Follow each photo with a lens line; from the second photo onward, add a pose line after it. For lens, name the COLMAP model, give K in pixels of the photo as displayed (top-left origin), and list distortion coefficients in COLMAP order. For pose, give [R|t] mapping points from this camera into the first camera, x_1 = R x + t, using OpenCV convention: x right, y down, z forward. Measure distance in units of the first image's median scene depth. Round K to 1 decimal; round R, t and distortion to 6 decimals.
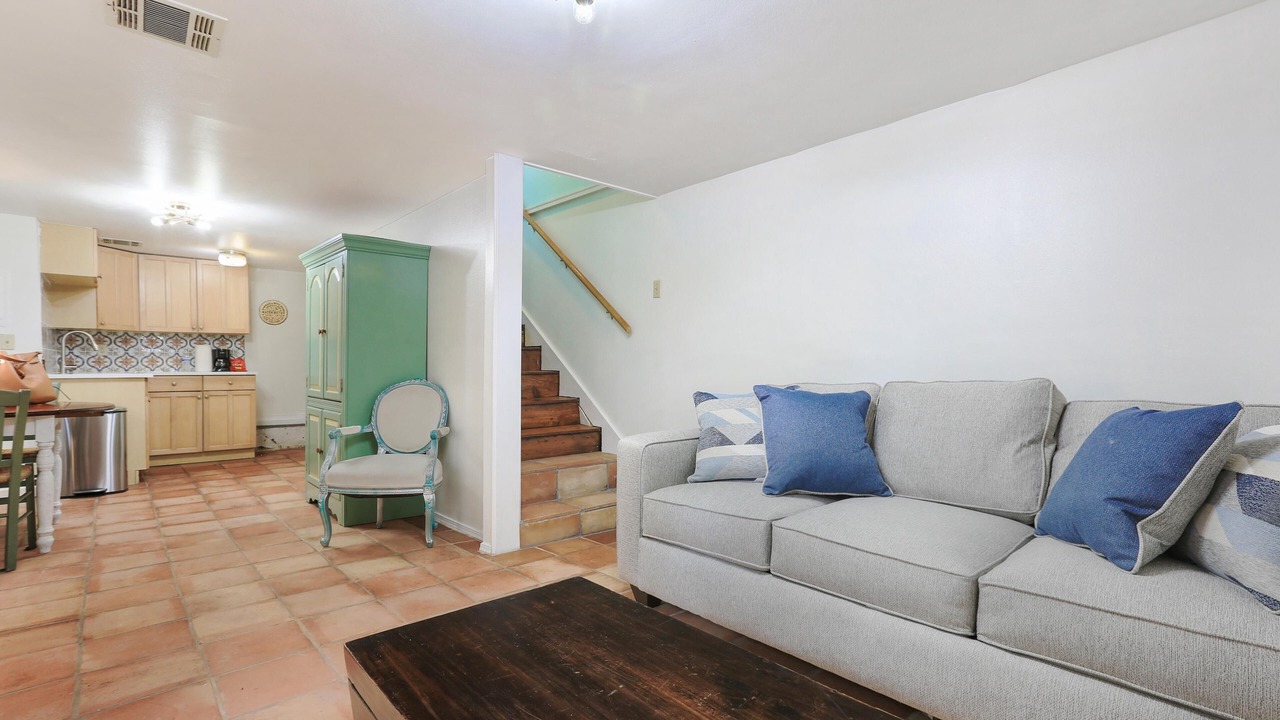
lens RADIAL K [[605.8, 0, 636.5], [0, 605.8, 373.9], [0, 0, 1]] dist [-0.001159, 0.000267]
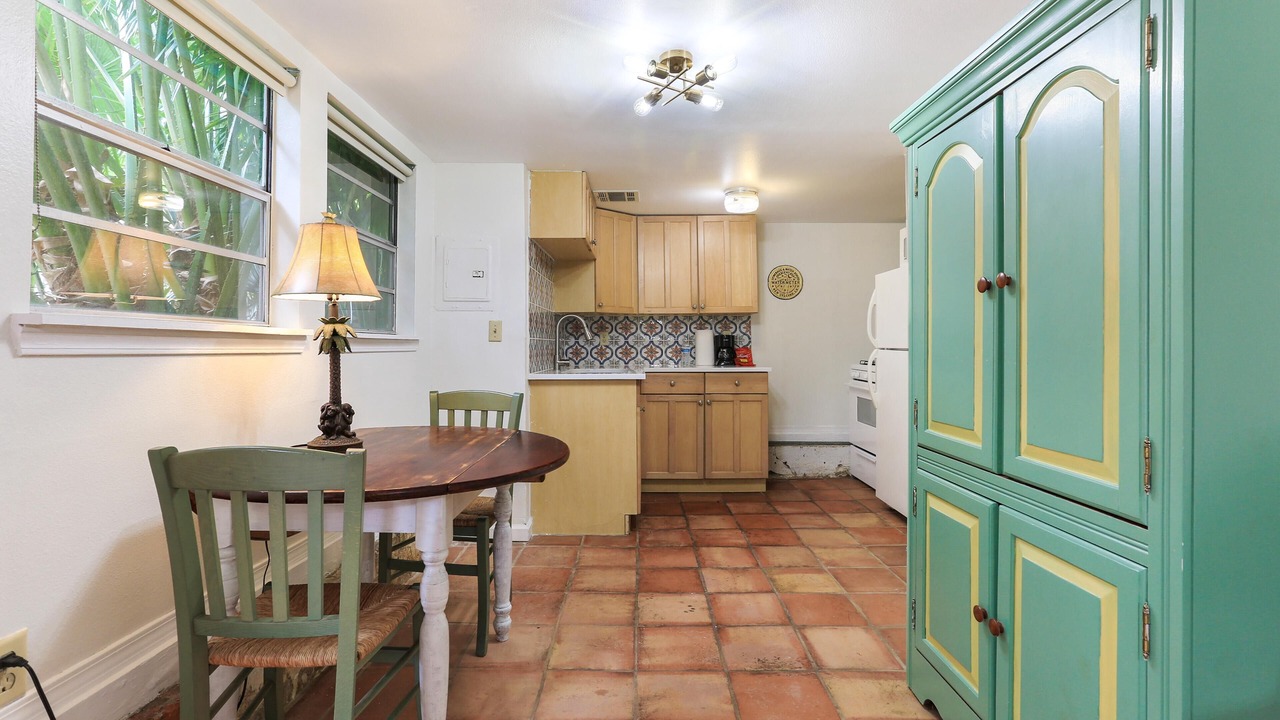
lens RADIAL K [[585.2, 0, 636.5], [0, 585.2, 344.4], [0, 0, 1]] dist [-0.028275, 0.017443]
pose [[0.747567, -0.005891, -0.664160, -0.309717], [-0.005389, 0.999874, -0.014934, -0.019300], [0.664165, 0.014743, 0.747441, 0.419562]]
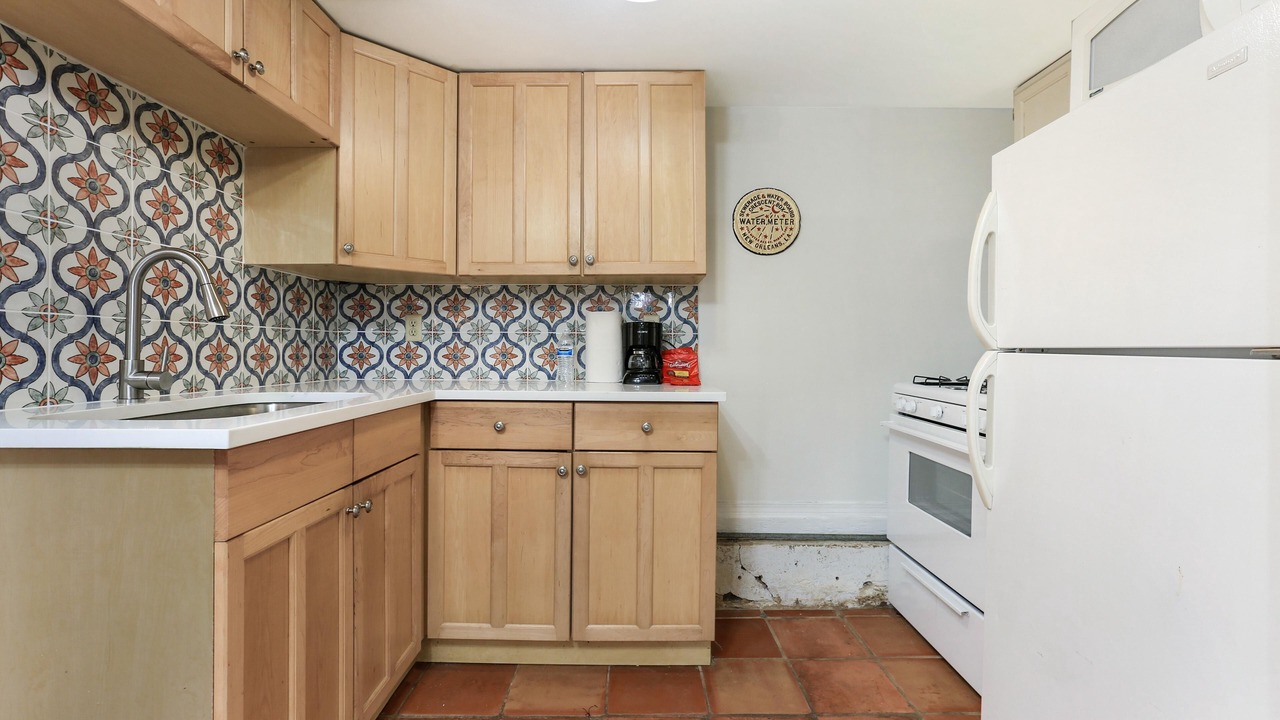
lens RADIAL K [[524.8, 0, 639.7], [0, 524.8, 370.2], [0, 0, 1]] dist [-0.045552, 0.000000]
pose [[0.743708, 0.022008, -0.668142, -0.500214], [-0.015013, 0.999756, 0.016221, -0.017780], [0.668336, -0.002033, 0.743857, 0.804854]]
